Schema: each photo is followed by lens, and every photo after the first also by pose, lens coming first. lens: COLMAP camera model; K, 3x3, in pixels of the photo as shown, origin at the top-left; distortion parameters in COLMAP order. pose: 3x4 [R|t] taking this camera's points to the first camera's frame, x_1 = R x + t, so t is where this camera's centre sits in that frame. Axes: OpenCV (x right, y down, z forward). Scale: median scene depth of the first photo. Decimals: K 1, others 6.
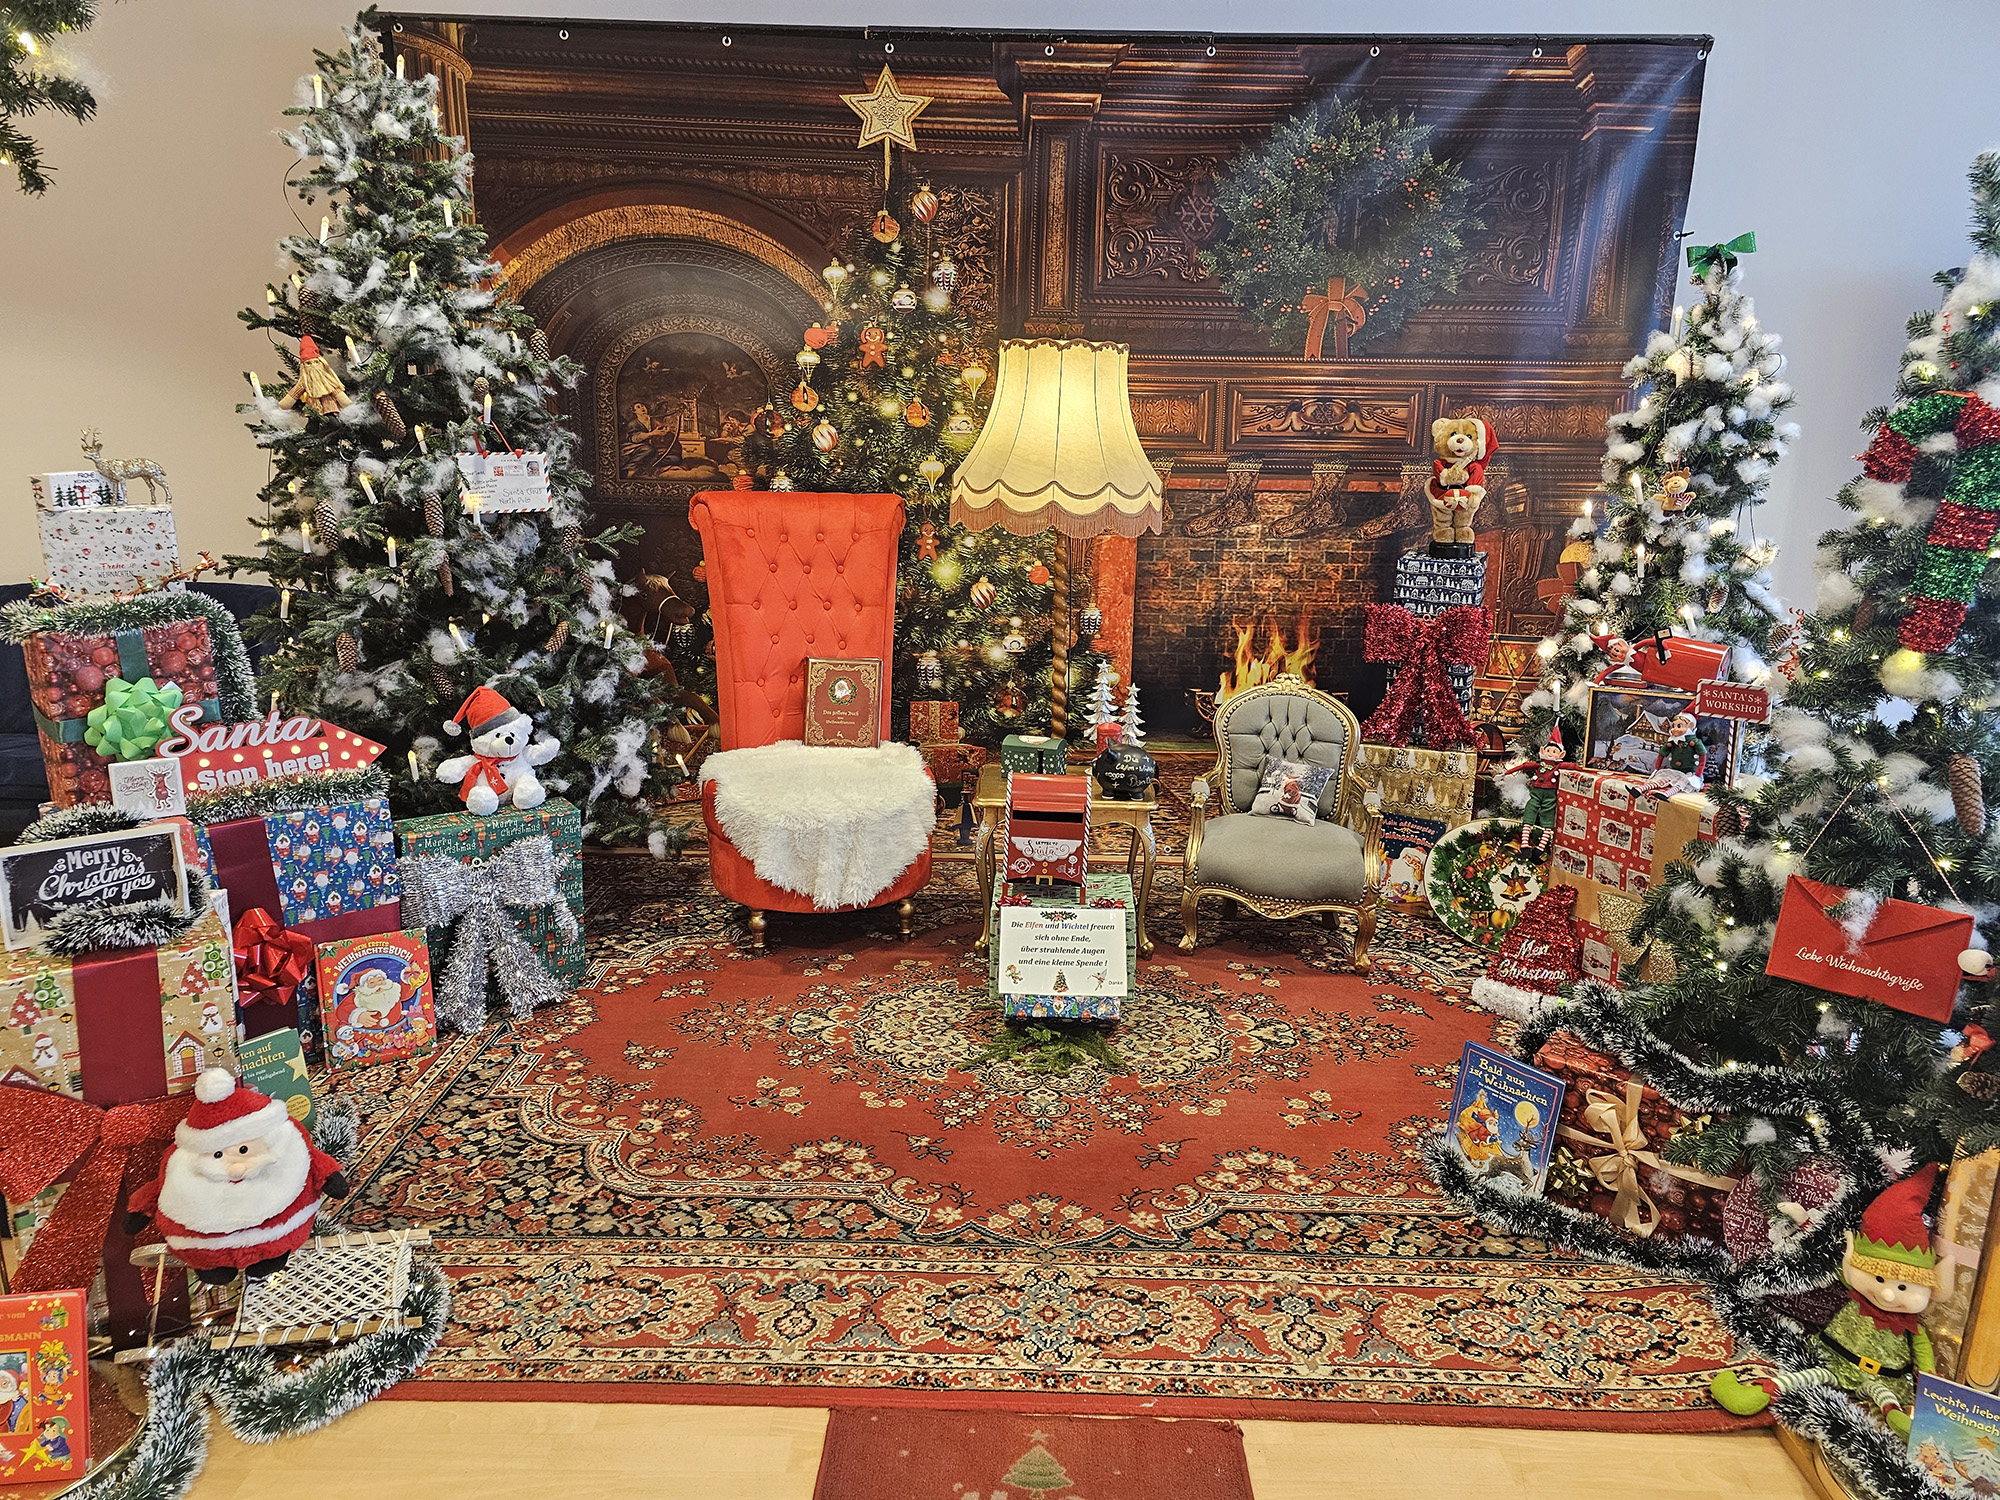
lens RADIAL K [[1333.6, 0, 1004.1], [0, 1333.6, 737.9], [0, 0, 1]] dist [0.076755, -0.065773]
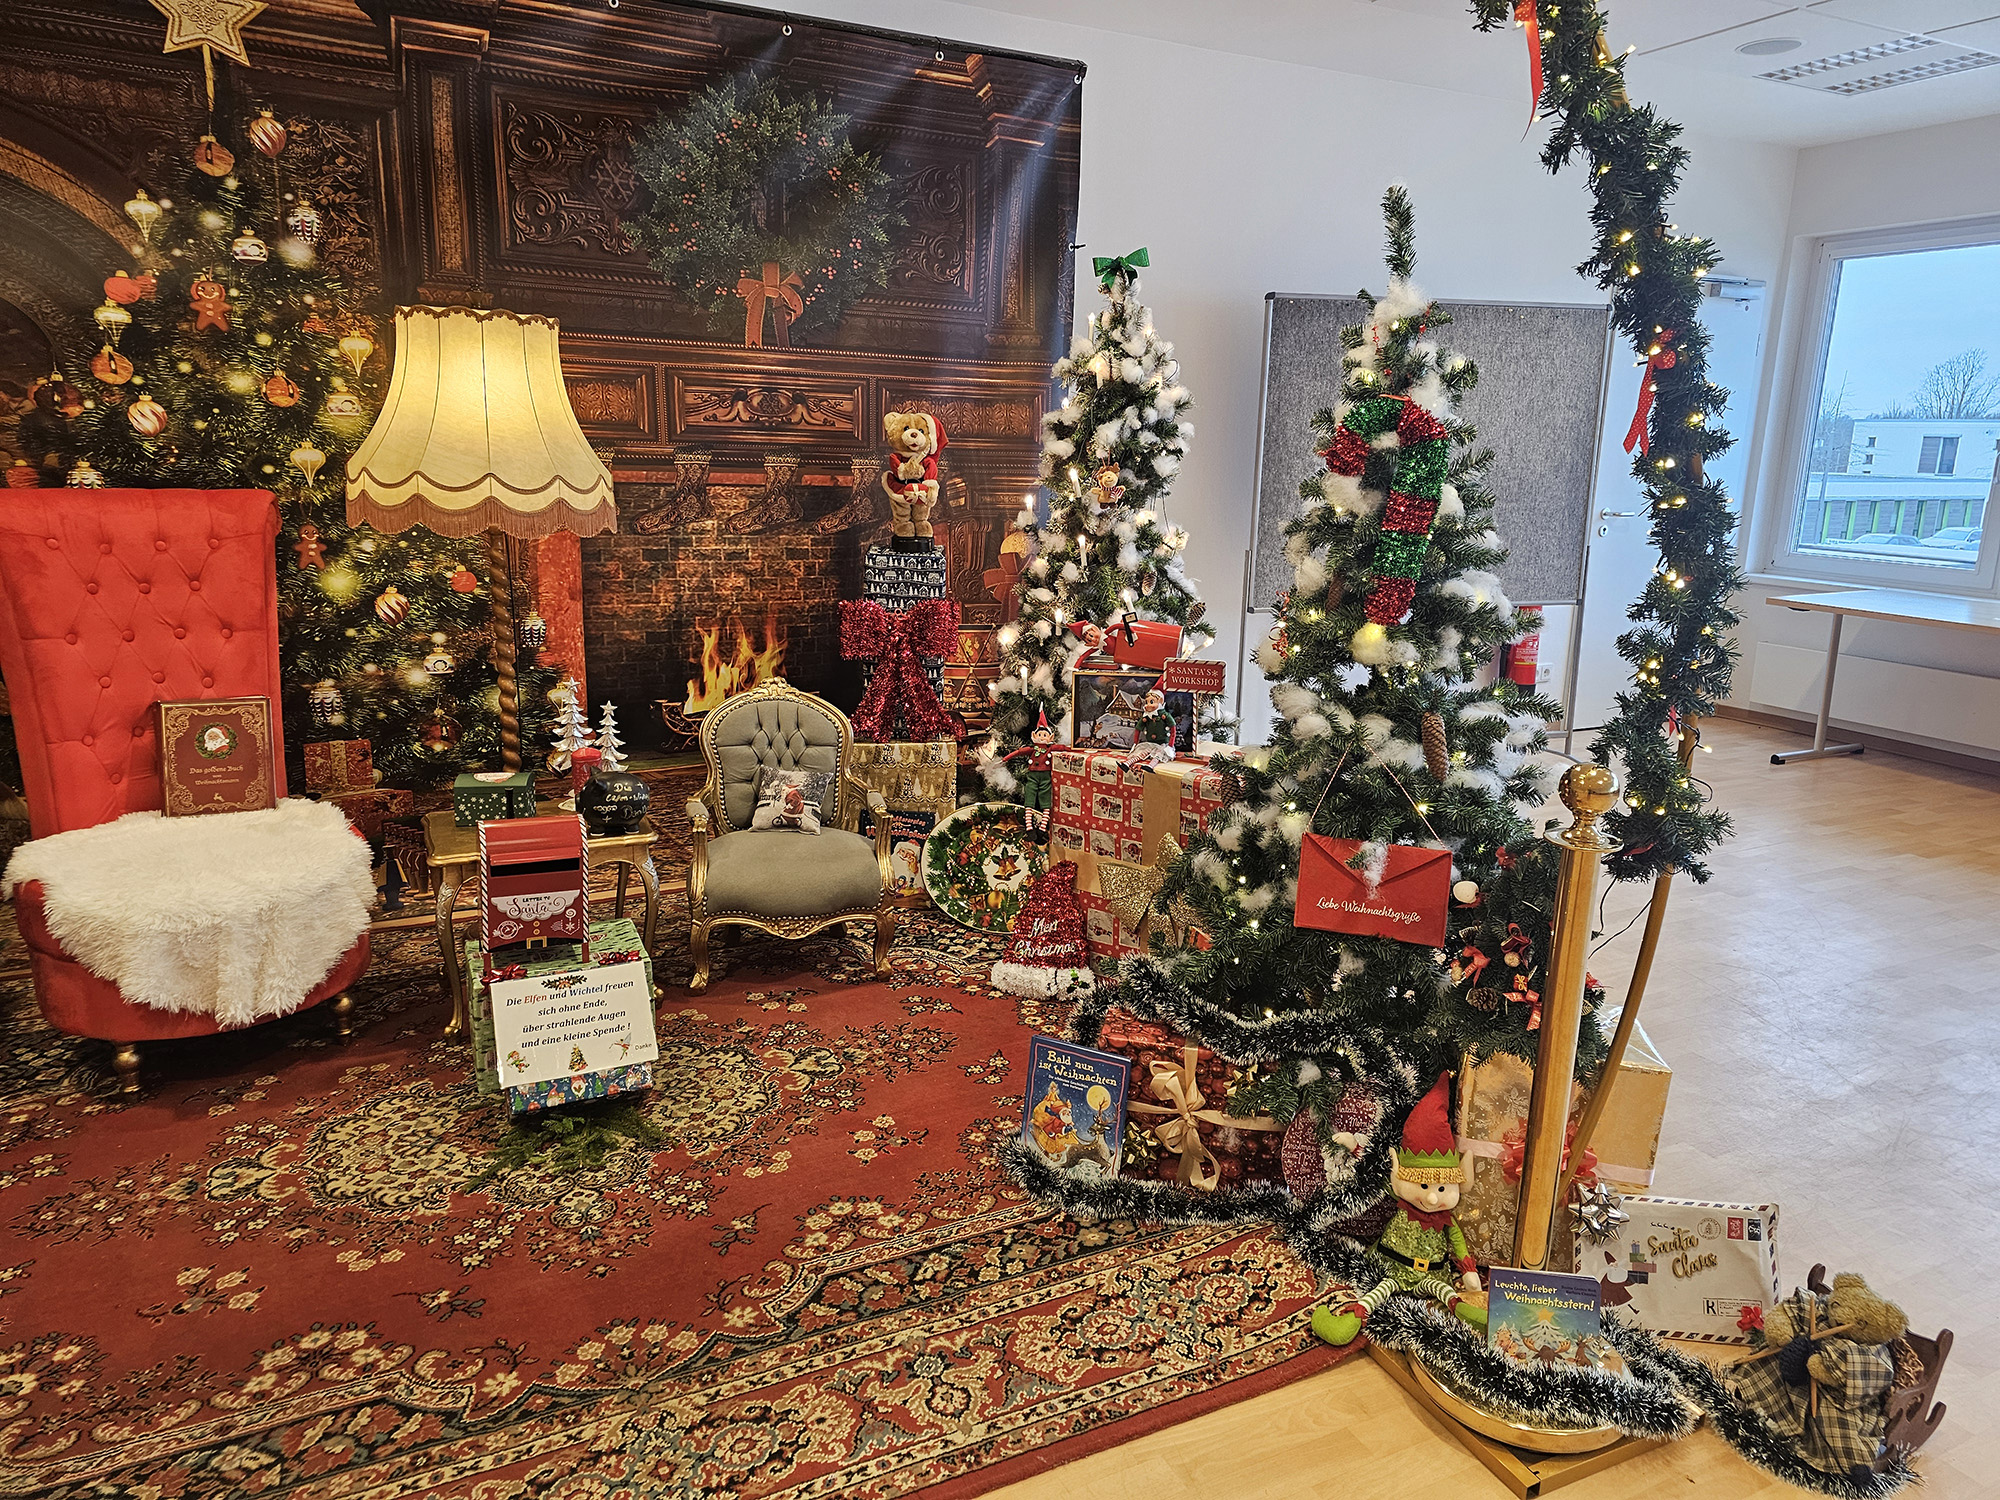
lens RADIAL K [[1336.7, 0, 1007.6], [0, 1336.7, 718.7], [0, 0, 1]] dist [0.084591, -0.066609]
pose [[0.889508, -0.089341, 0.448101, -0.074746], [0.092650, 0.995592, 0.014583, -0.019274], [-0.447428, 0.028545, 0.893864, 0.087238]]
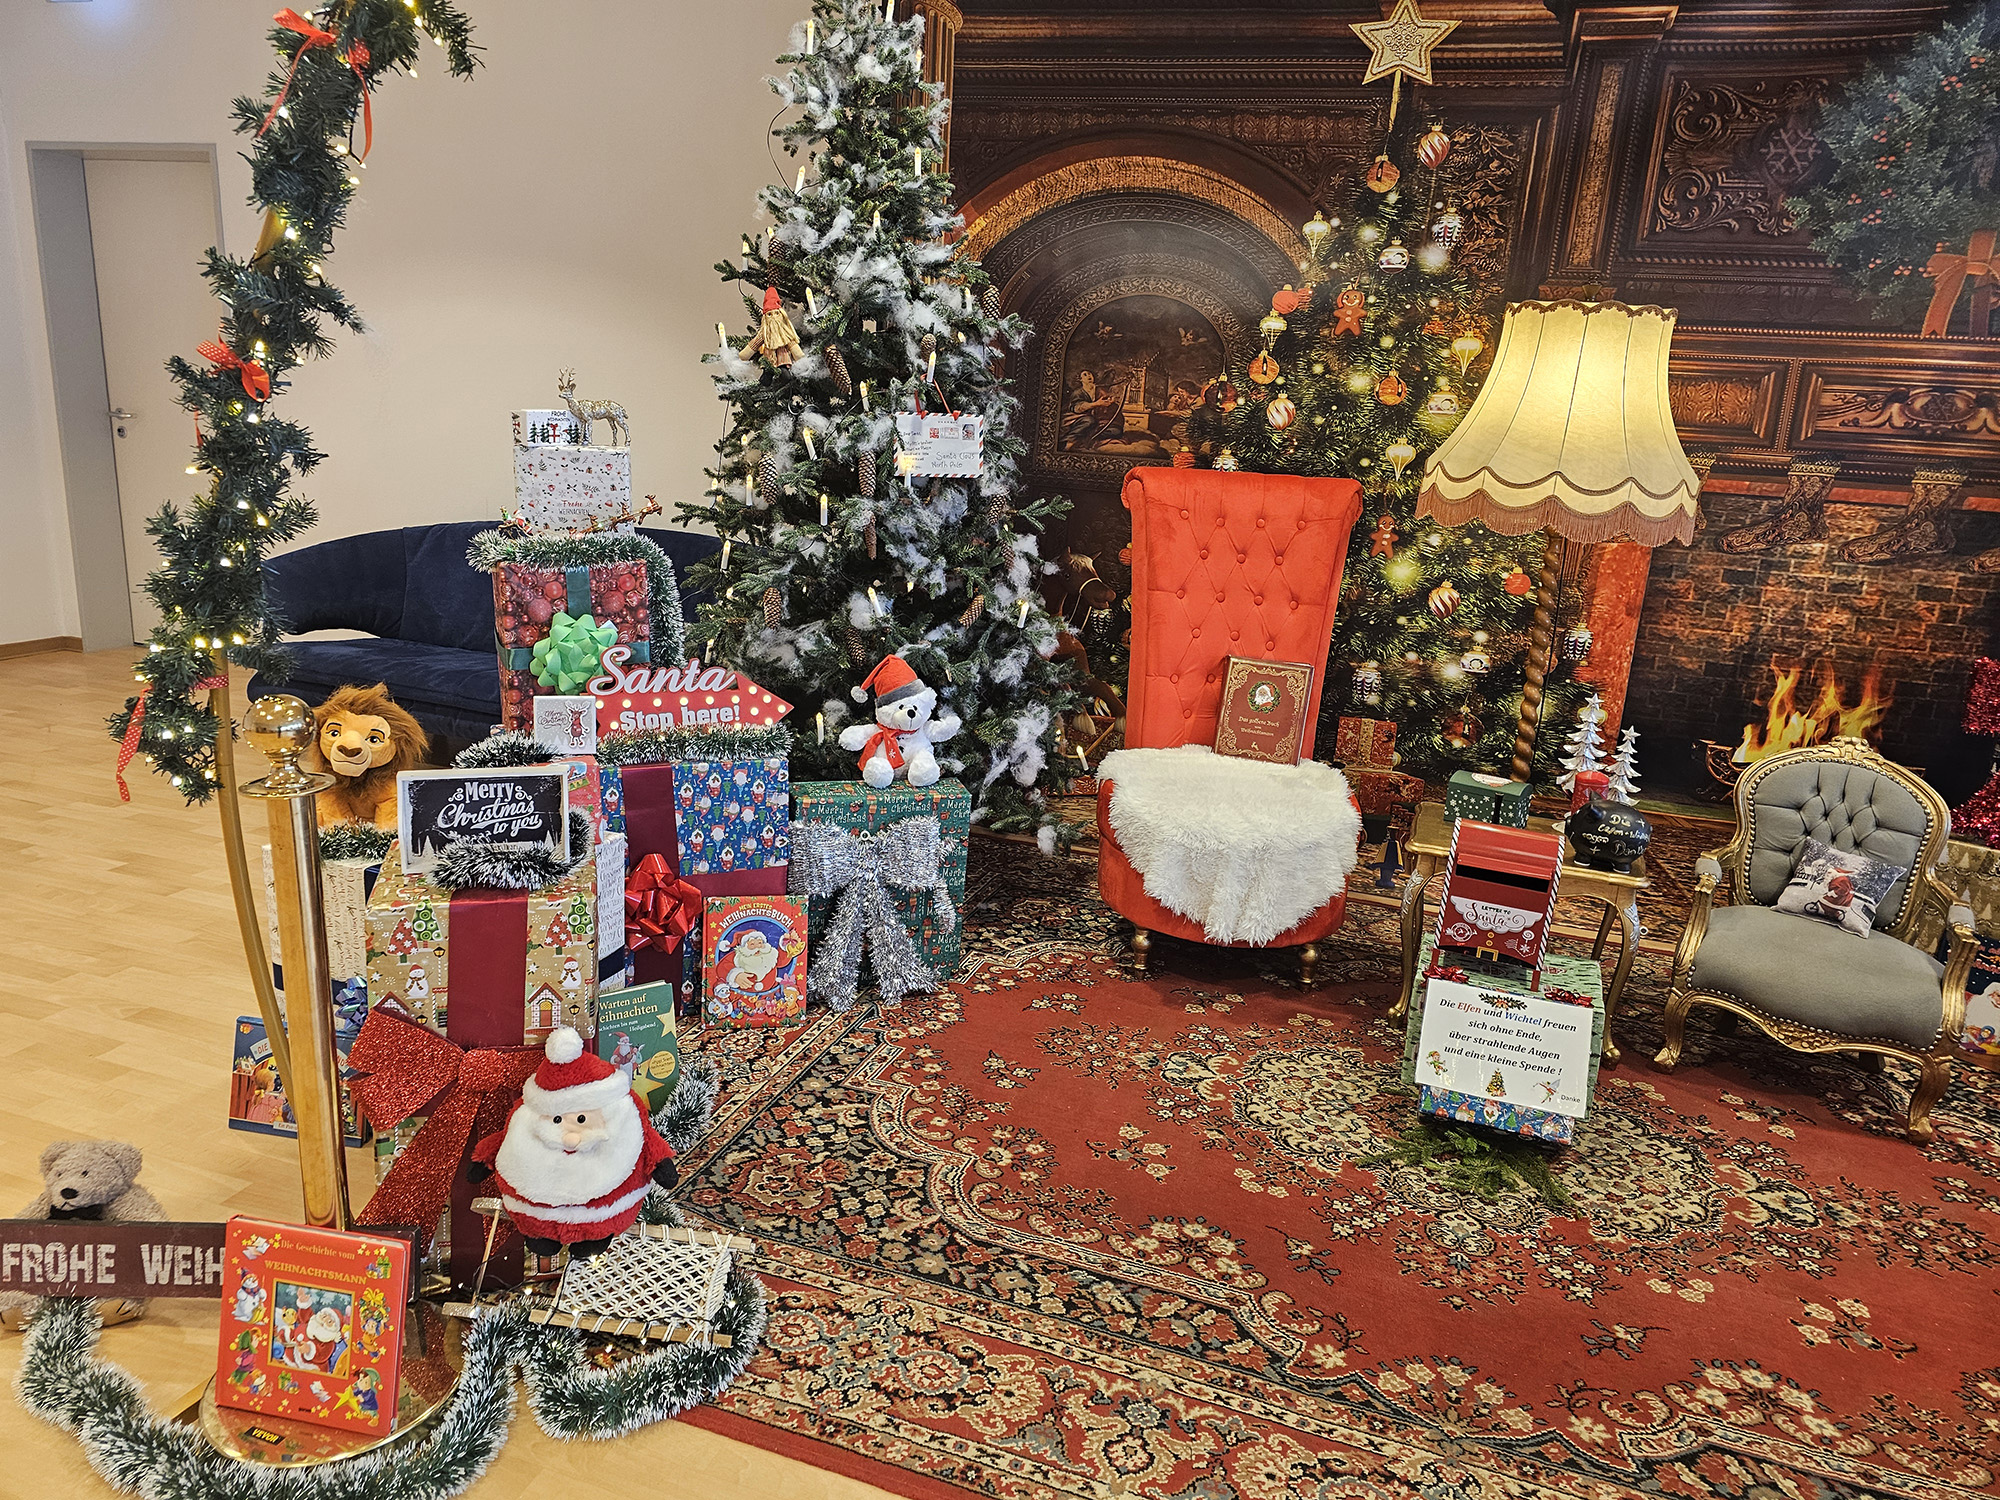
lens RADIAL K [[1333.6, 0, 1004.1], [0, 1333.6, 737.9], [0, 0, 1]] dist [0.076755, -0.065773]
pose [[0.947139, 0.116055, -0.299097, -0.018530], [-0.115035, 0.993138, 0.021080, -0.008210], [0.299491, 0.014441, 0.953990, 0.112175]]
